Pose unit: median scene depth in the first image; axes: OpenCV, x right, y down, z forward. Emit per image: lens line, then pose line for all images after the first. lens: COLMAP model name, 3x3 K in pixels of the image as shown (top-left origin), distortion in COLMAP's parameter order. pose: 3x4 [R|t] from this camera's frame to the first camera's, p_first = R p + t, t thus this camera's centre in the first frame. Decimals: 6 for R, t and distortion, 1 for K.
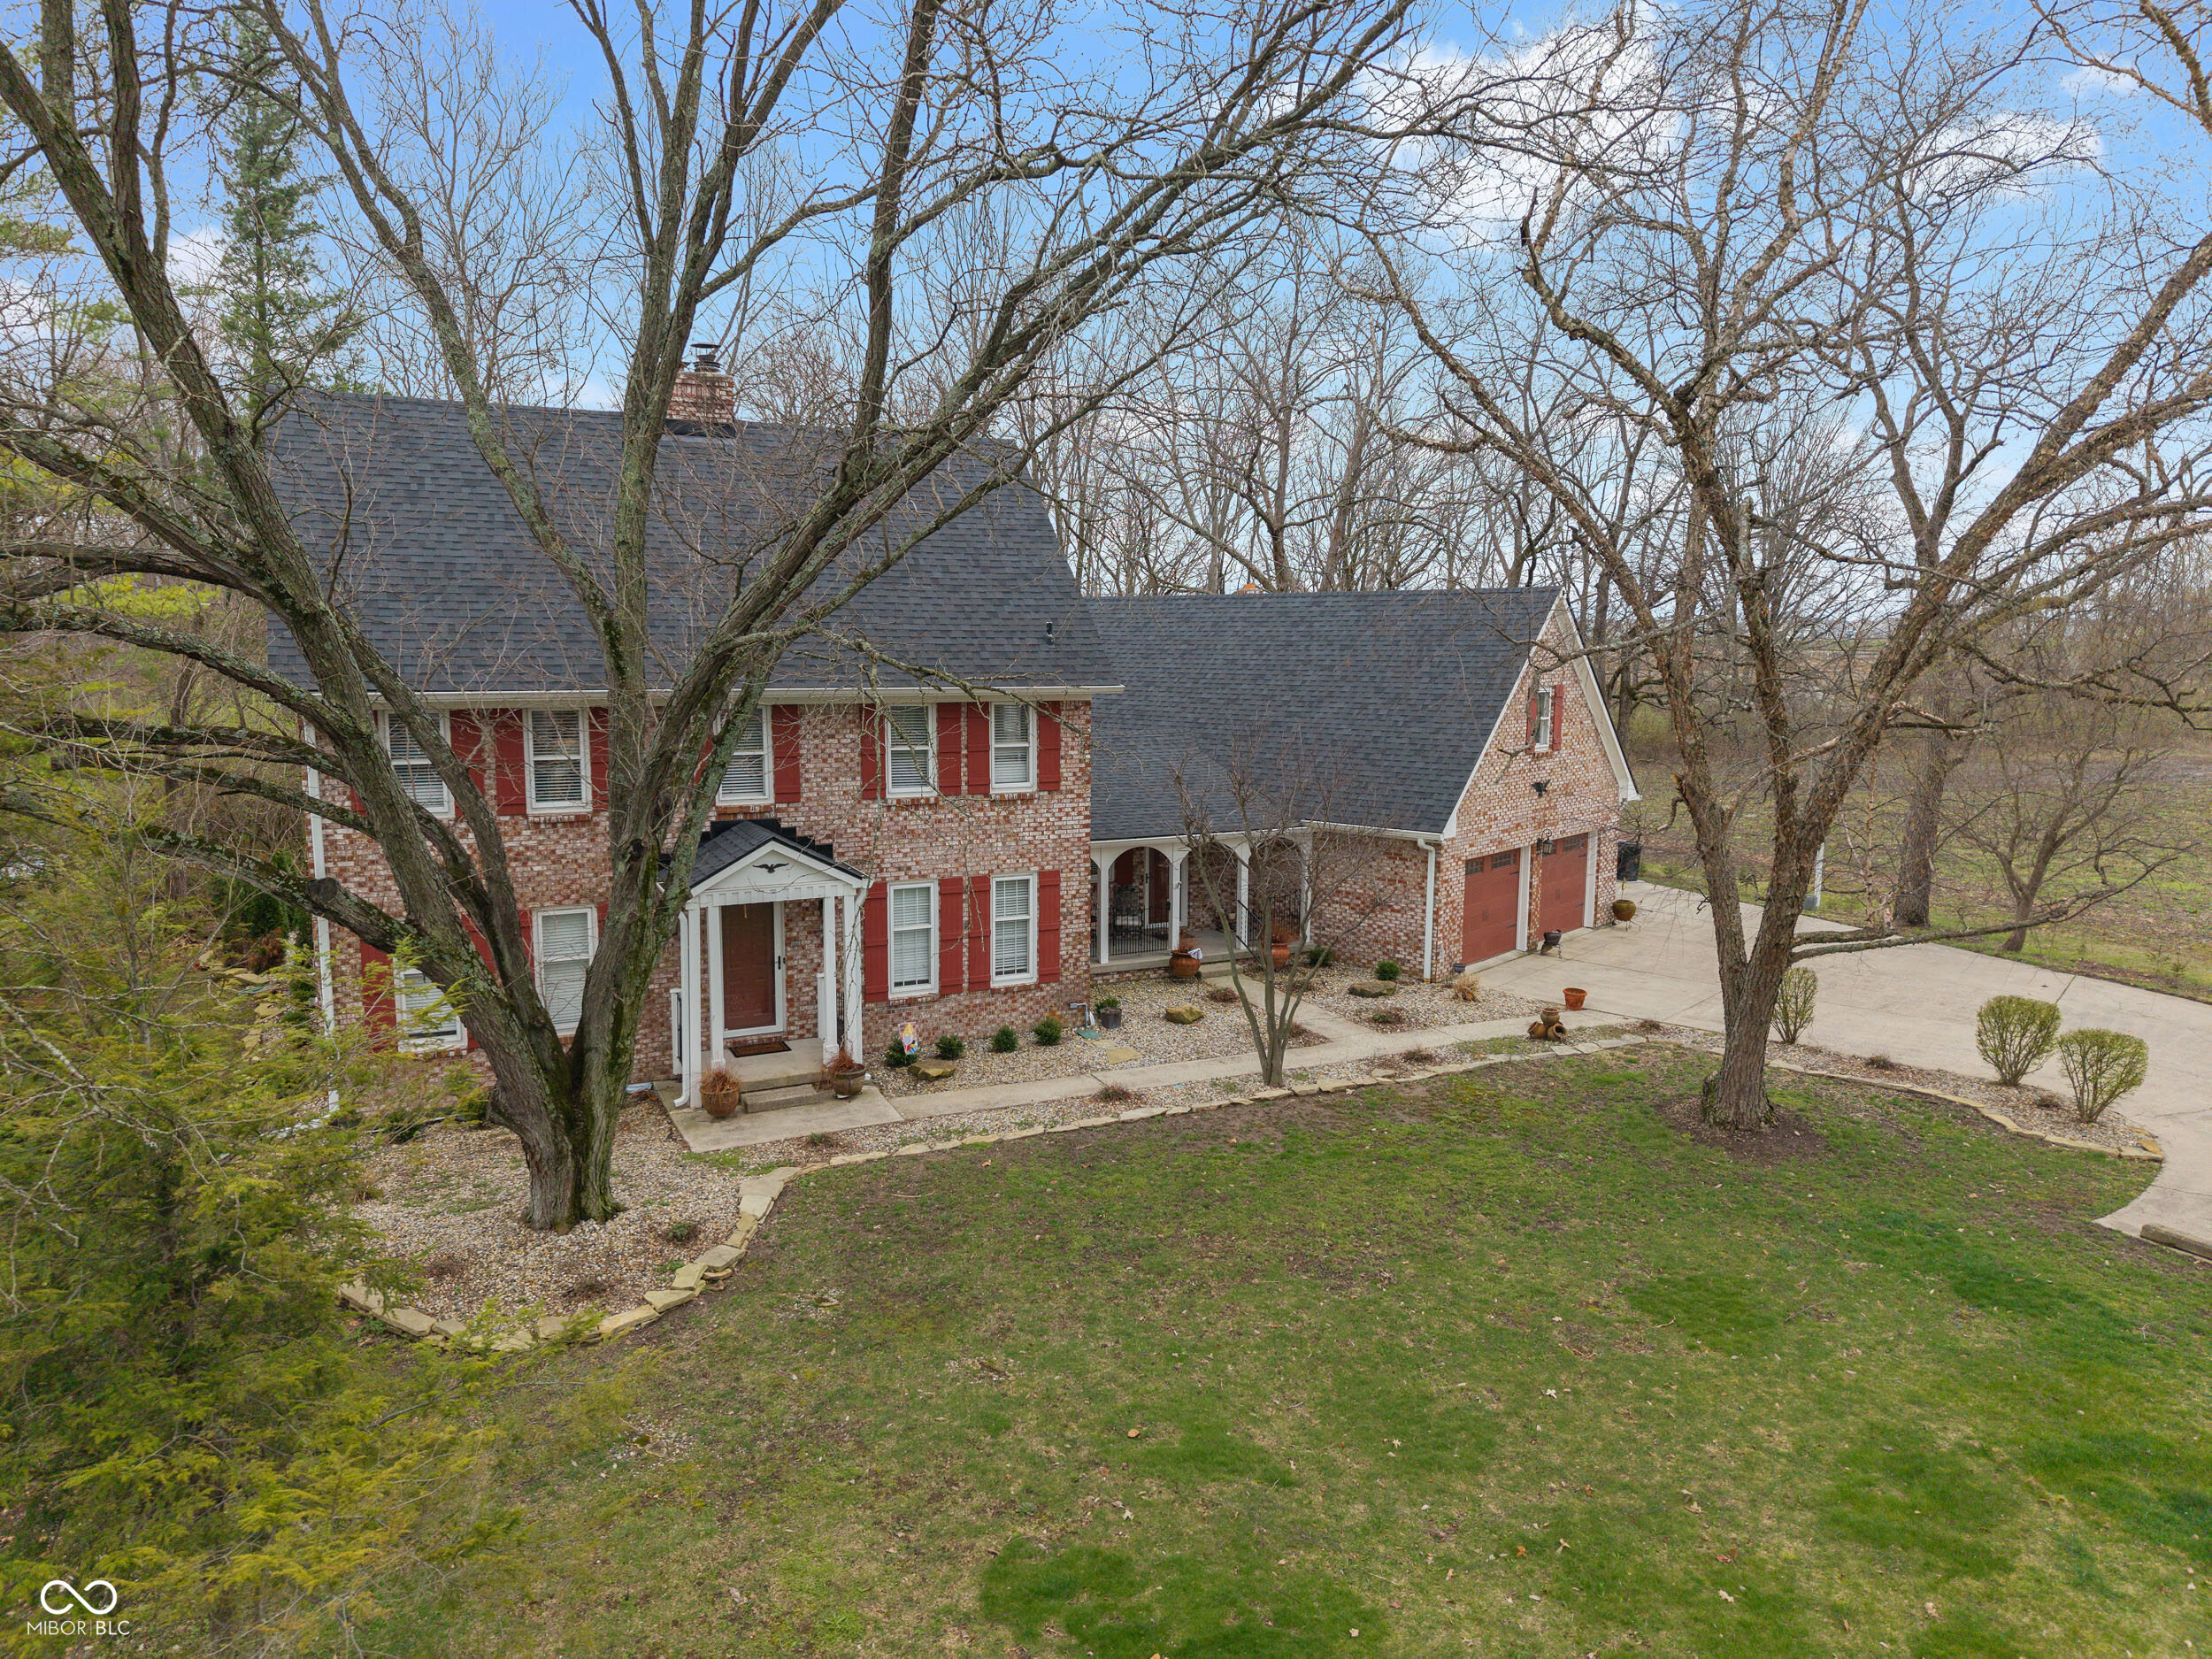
lens RADIAL K [[1483.0, 0, 1118.5], [0, 1483.0, 837.6], [0, 0, 1]] dist [0.041593, -0.041956]
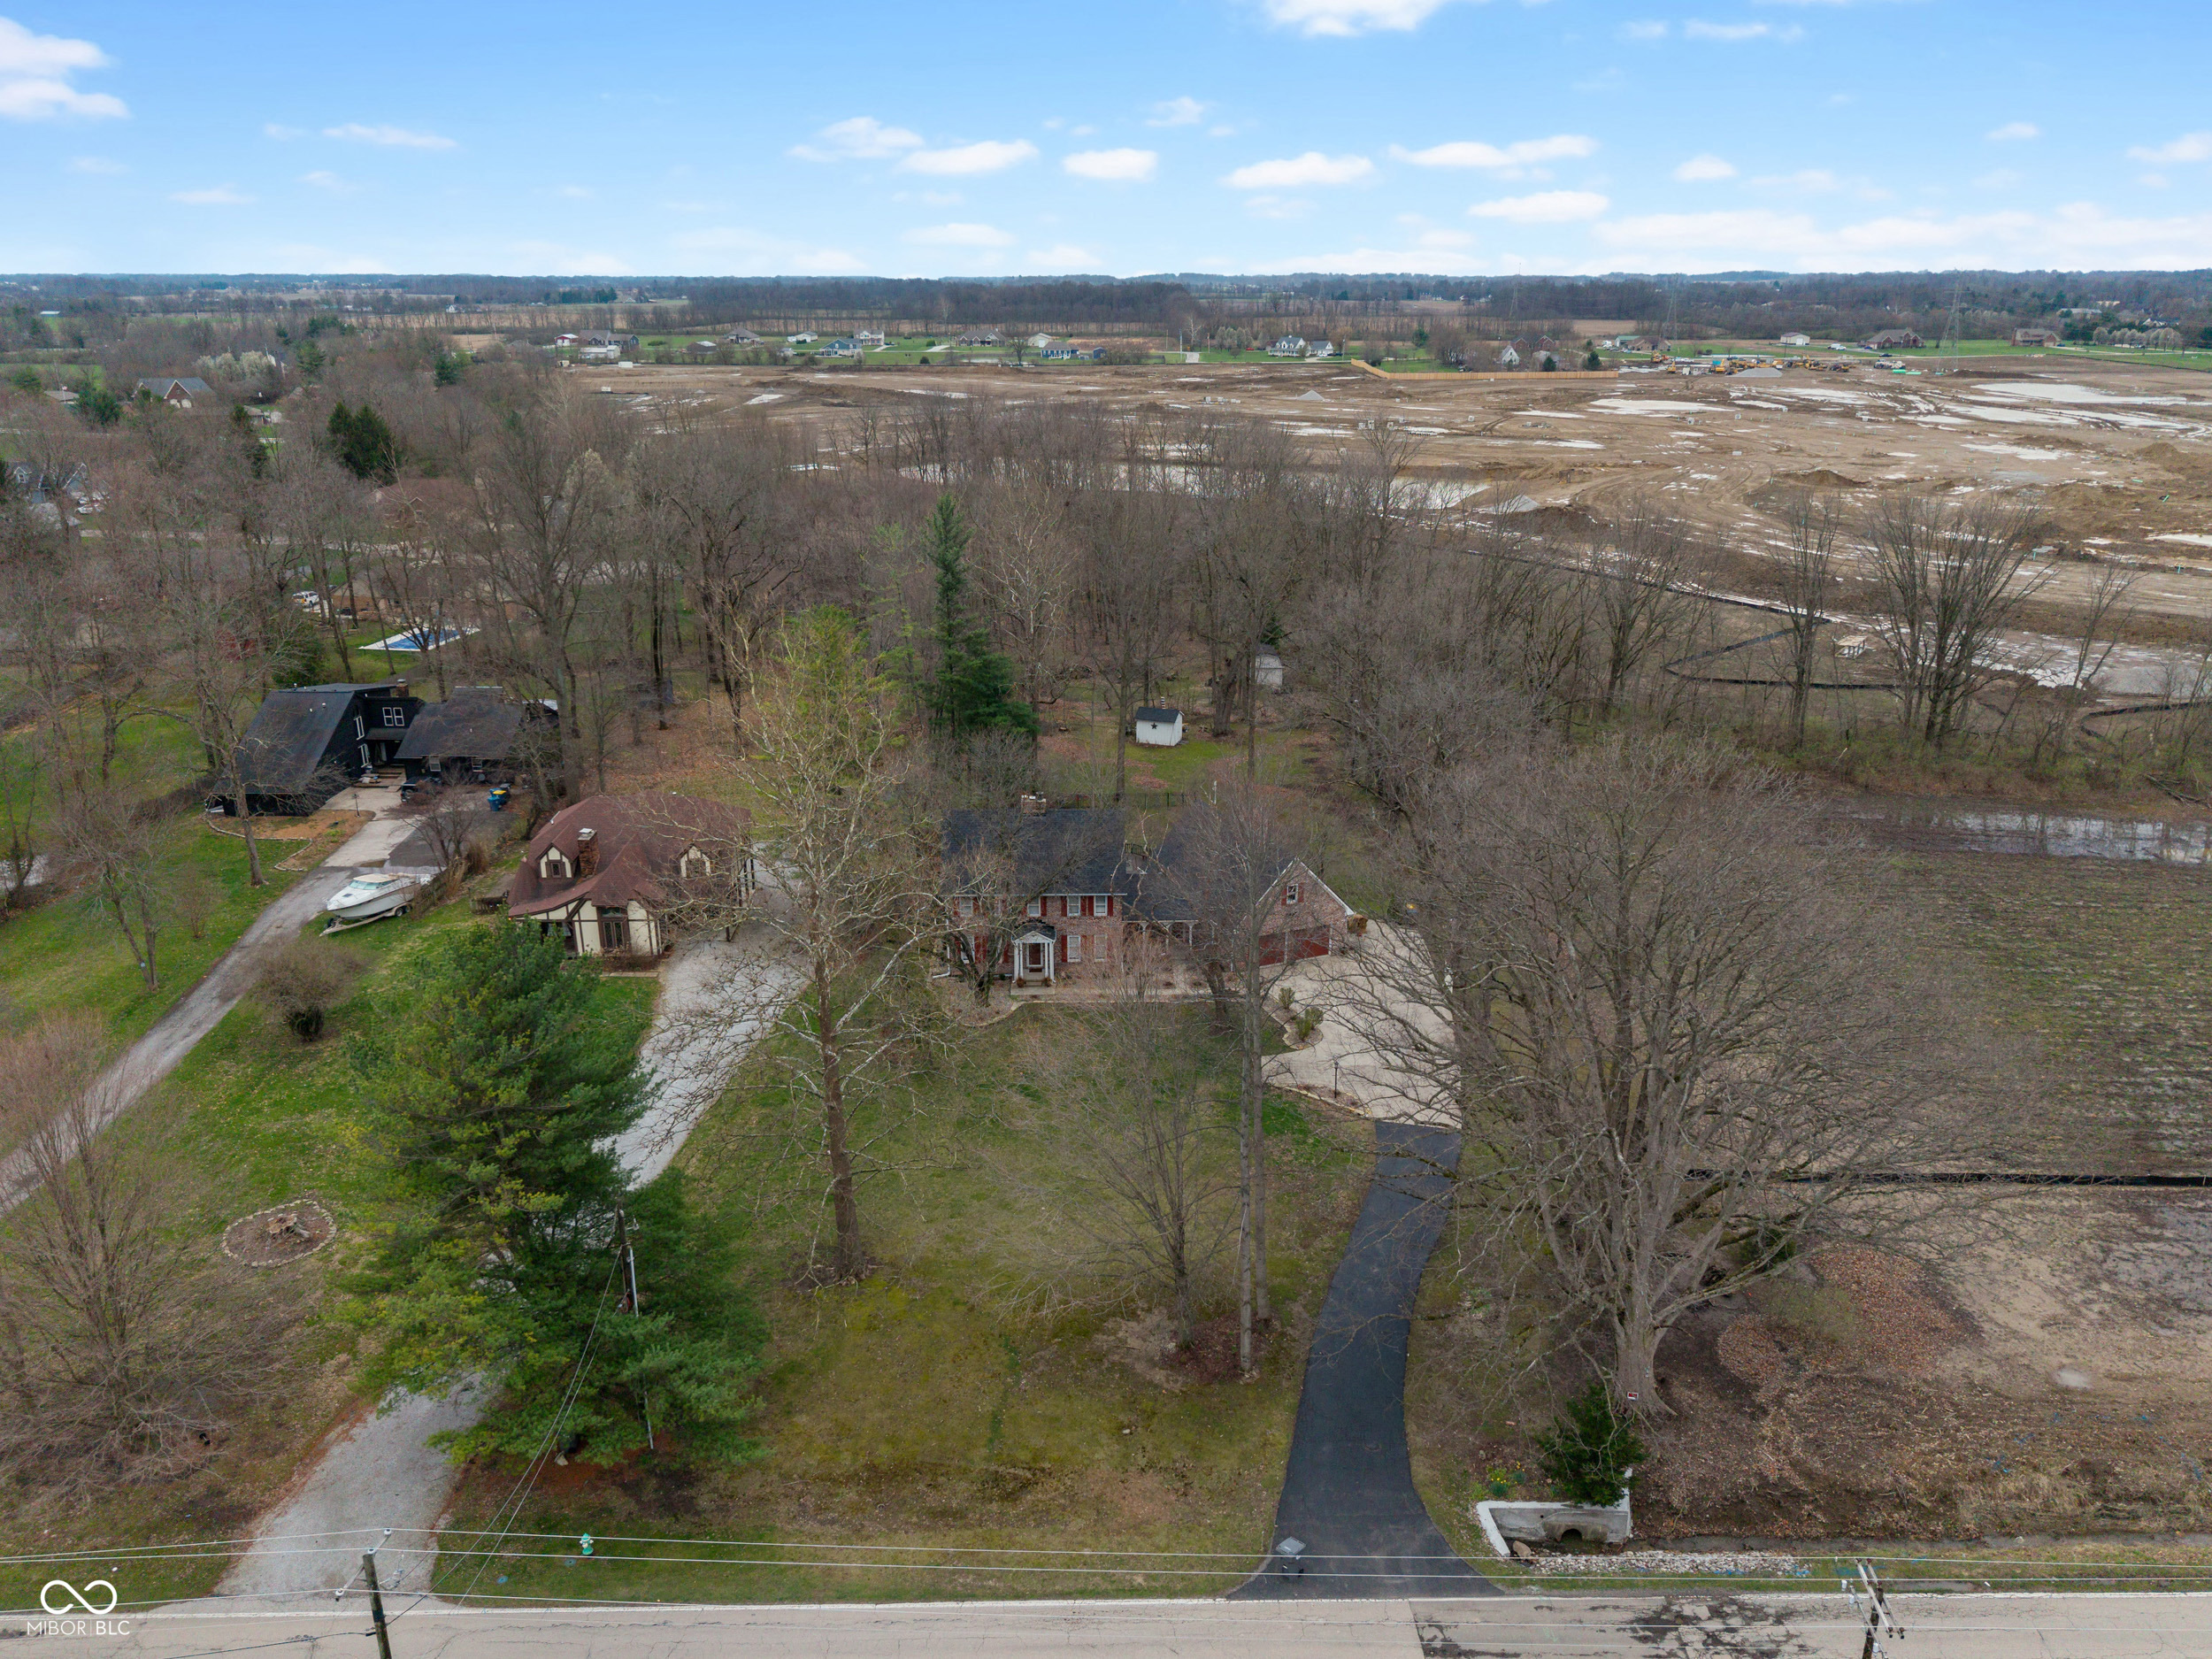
lens RADIAL K [[1500.2, 0, 1091.3], [0, 1500.2, 828.5], [0, 0, 1]] dist [0.034490, -0.035167]
pose [[0.889958, 0.112112, -0.442047, 1.708914], [-0.044805, 0.986117, 0.159895, -0.929770], [0.453836, -0.122494, 0.882626, -2.605732]]
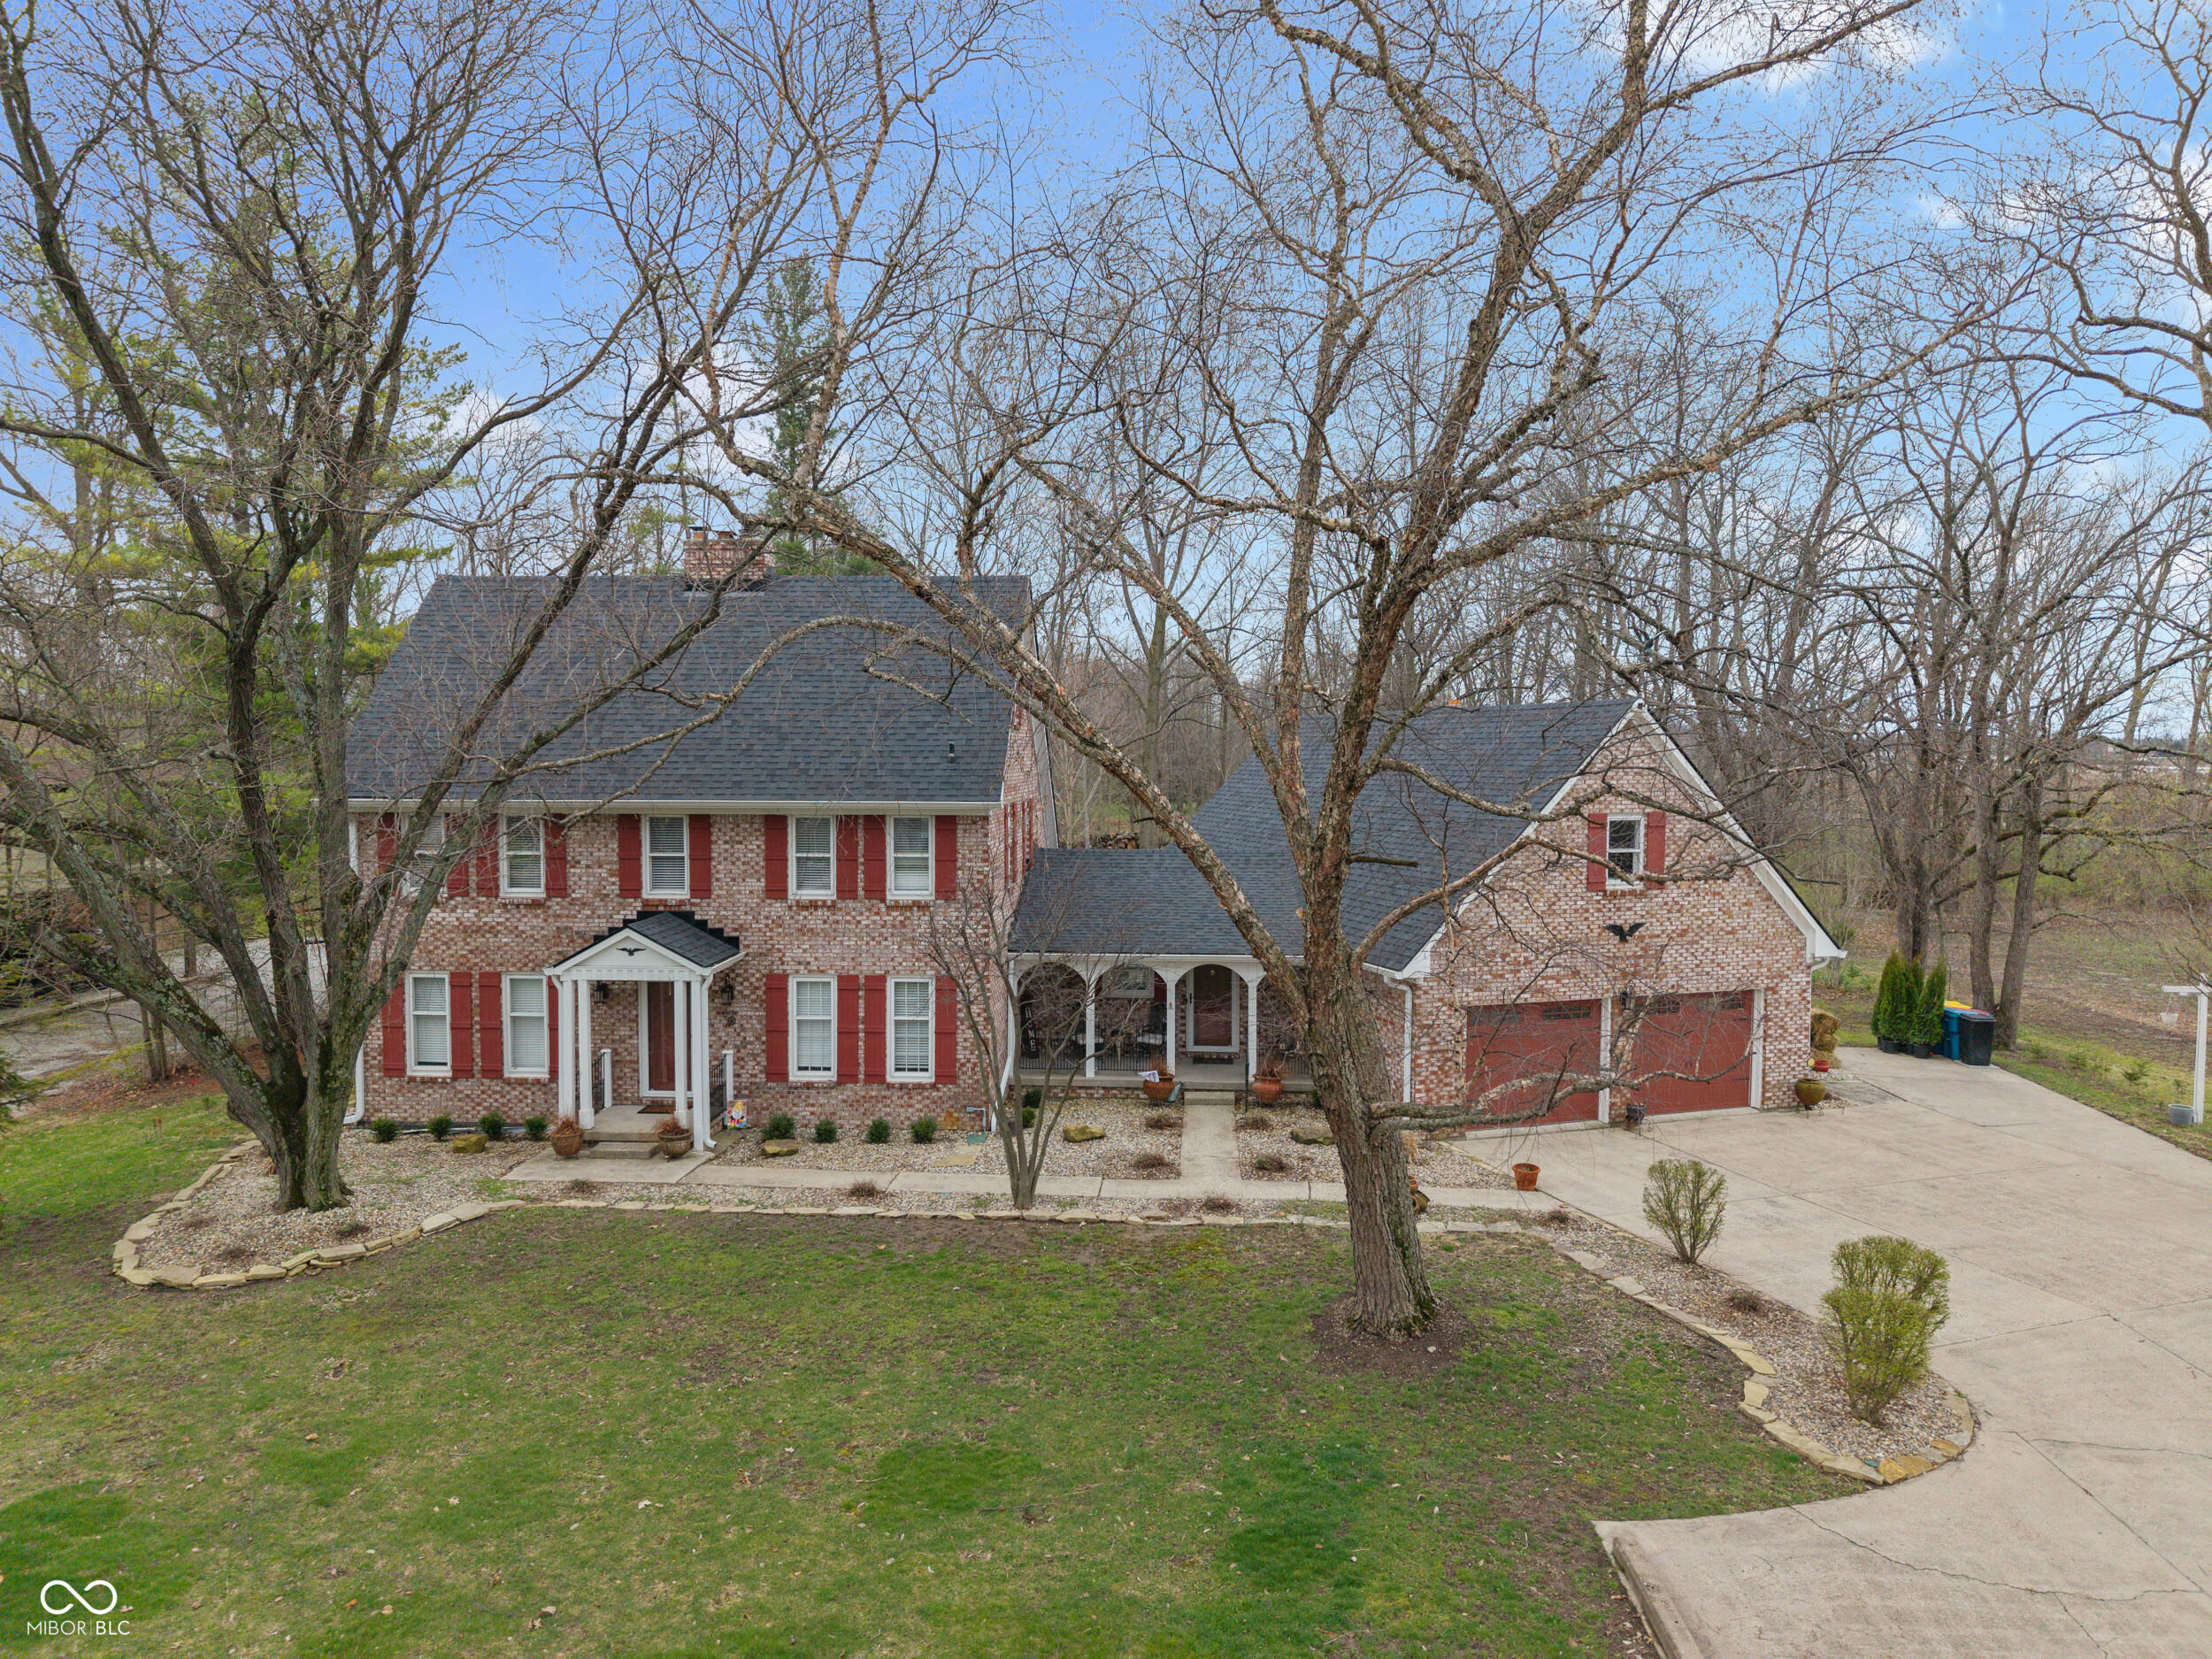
lens RADIAL K [[1500.2, 0, 1091.3], [0, 1500.2, 828.5], [0, 0, 1]] dist [0.034490, -0.035167]
pose [[0.856646, 0.020929, -0.515481, 0.618537], [-0.064817, 0.995626, -0.067291, -0.017708], [0.511818, 0.091056, 0.854255, 0.143132]]
